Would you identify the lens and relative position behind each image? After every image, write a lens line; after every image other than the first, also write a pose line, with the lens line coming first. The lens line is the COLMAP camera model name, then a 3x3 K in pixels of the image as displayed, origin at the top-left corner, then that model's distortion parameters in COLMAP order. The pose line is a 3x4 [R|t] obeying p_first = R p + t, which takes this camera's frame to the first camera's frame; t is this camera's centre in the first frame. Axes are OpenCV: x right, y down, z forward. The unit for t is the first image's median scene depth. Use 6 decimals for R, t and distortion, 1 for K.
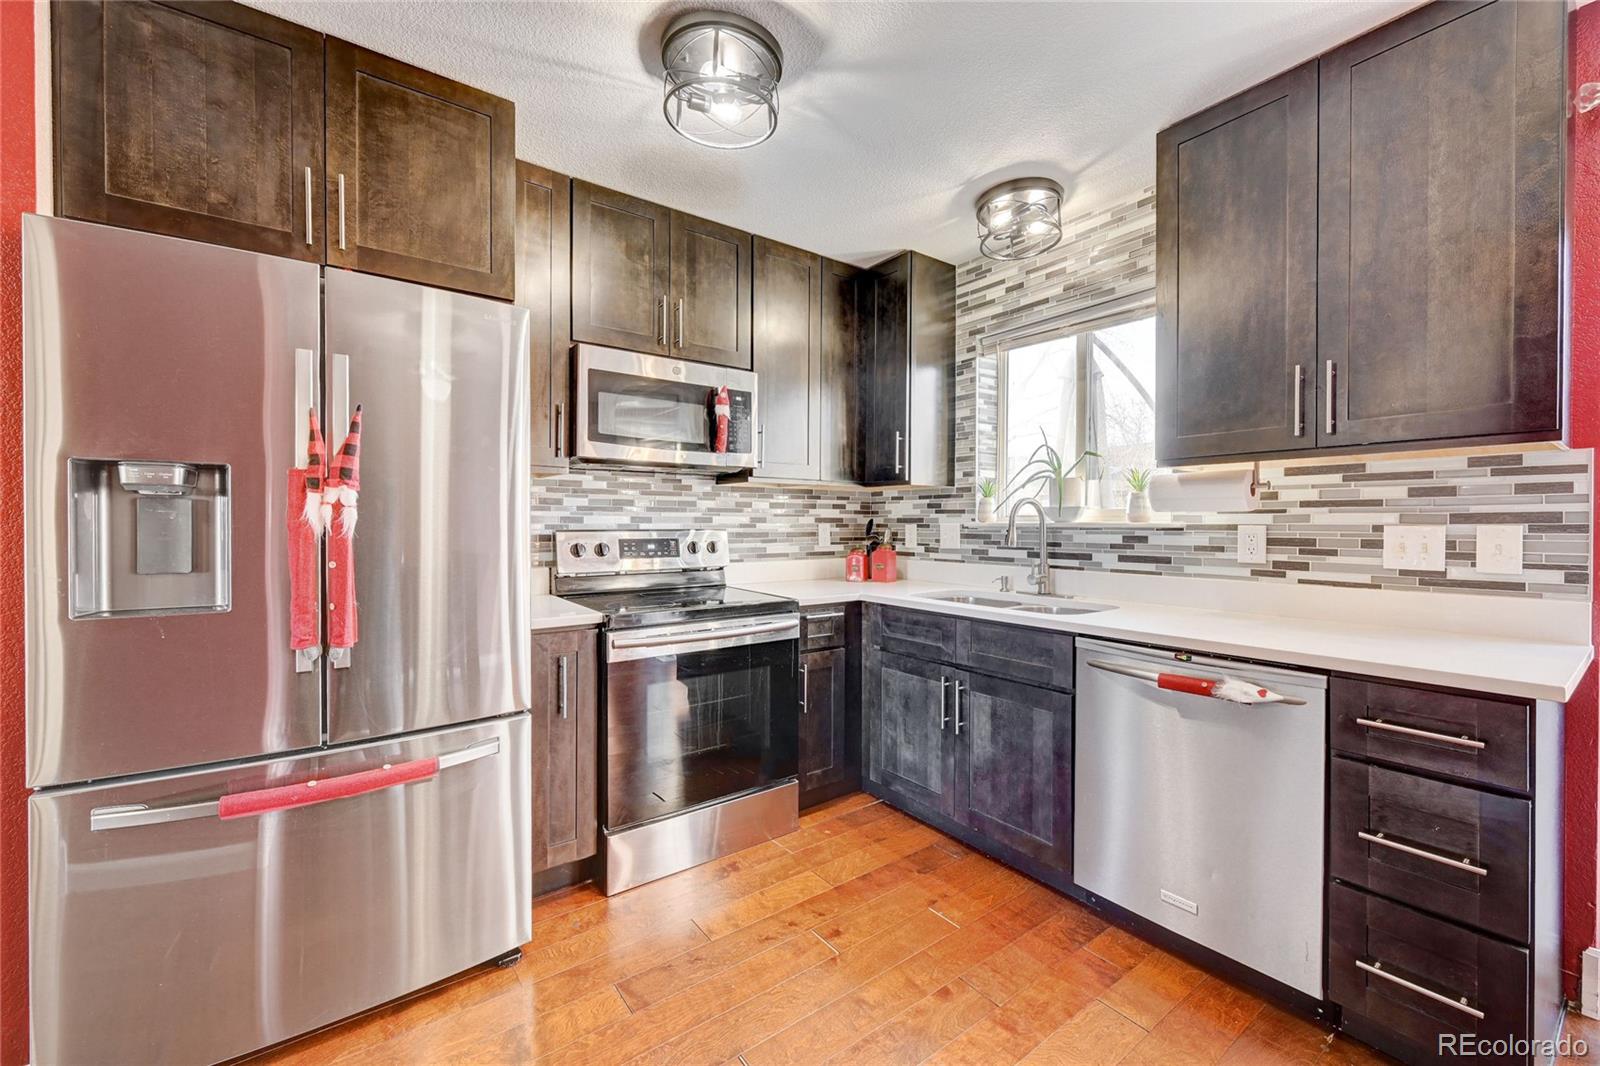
lens RADIAL K [[644.5, 0, 802.4], [0, 644.5, 526.7], [0, 0, 1]] dist [0.003849, 0.000630]
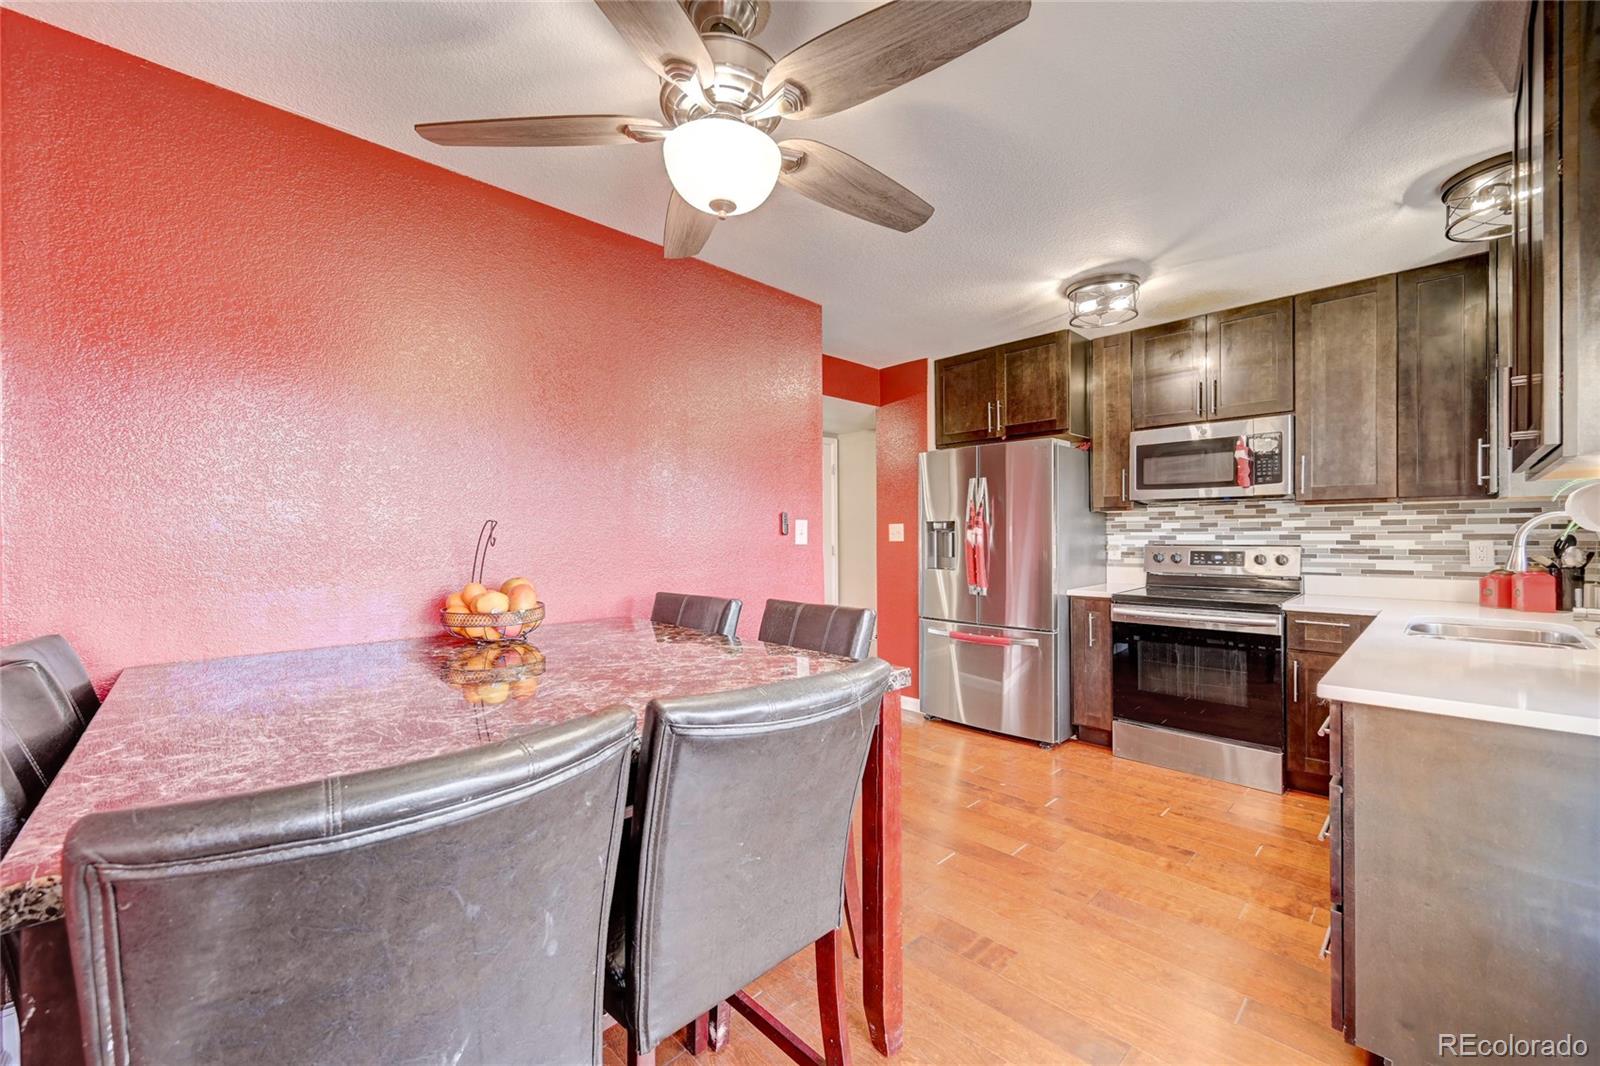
lens RADIAL K [[644.5, 0, 802.9], [0, 644.5, 538.9], [0, 0, 1]] dist [0.003849, 0.000630]
pose [[0.142367, 0.005234, -0.989800, 0.976347], [0.000138, 0.999986, 0.005307, -0.015092], [0.989814, -0.000893, 0.142364, -0.056693]]
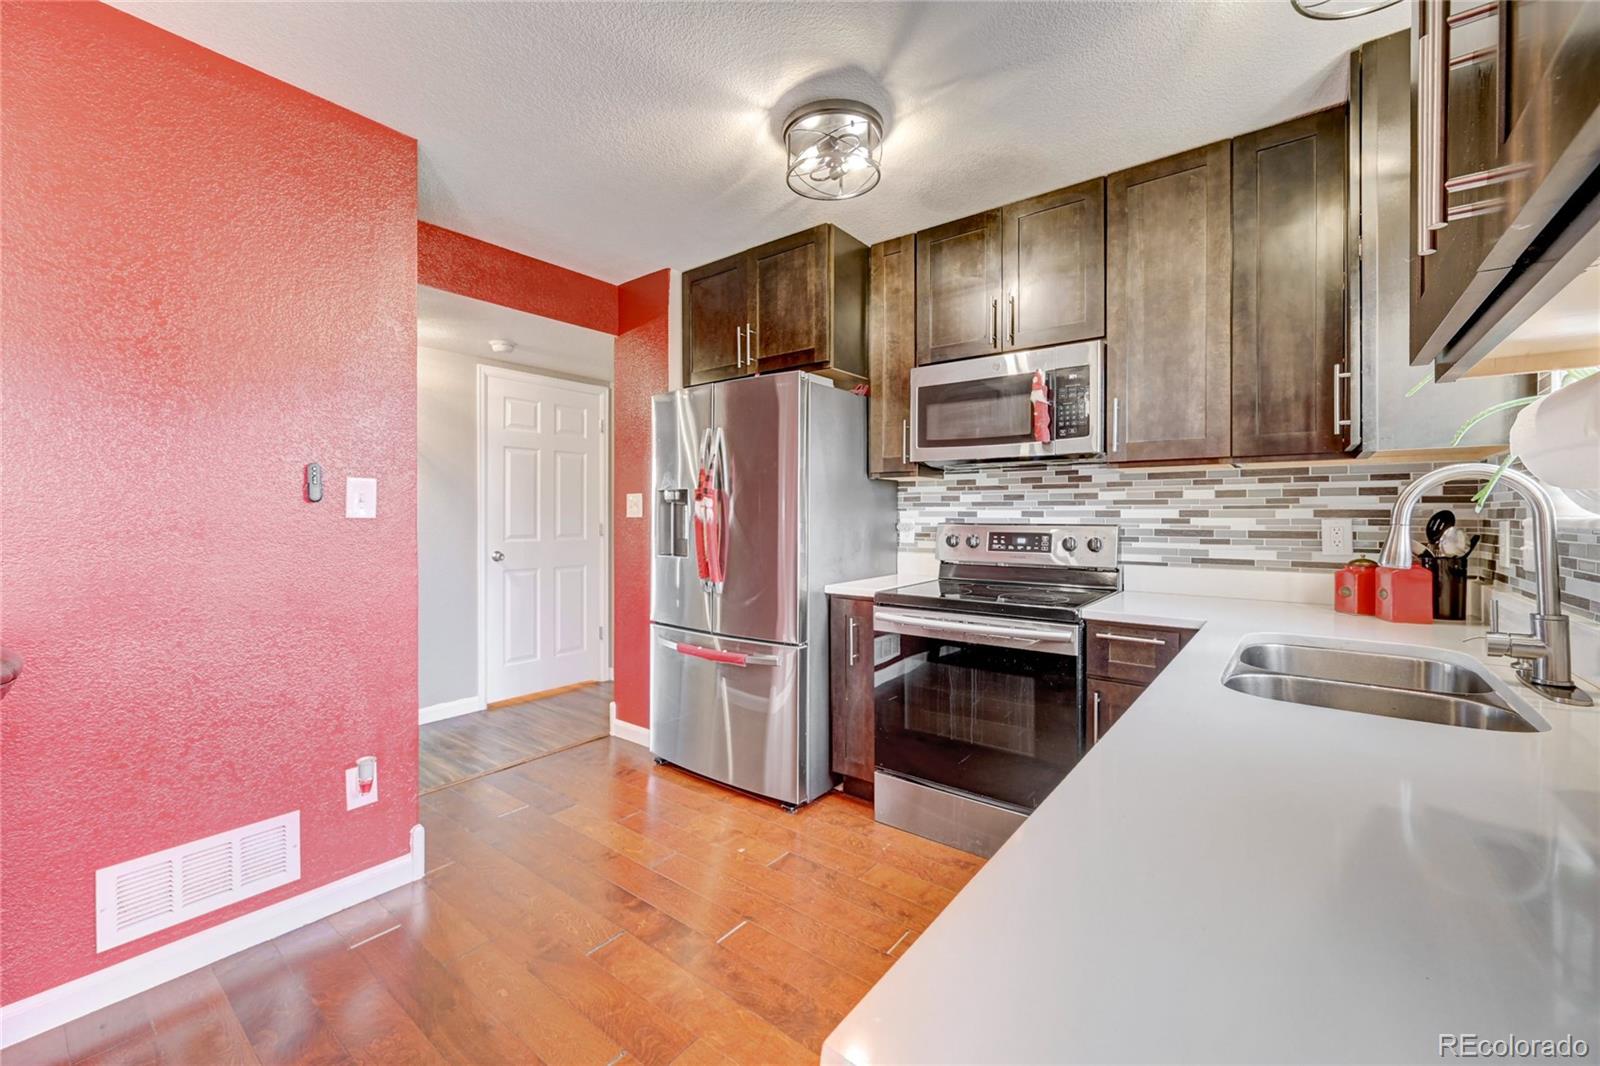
lens RADIAL K [[644.5, 0, 807.4], [0, 644.5, 516.1], [0, 0, 1]] dist [0.003849, 0.000630]
pose [[0.270920, 0.001500, -0.962601, 0.636887], [-0.007506, 0.999972, -0.000554, -0.004315], [0.962573, 0.007376, 0.270924, 0.404038]]
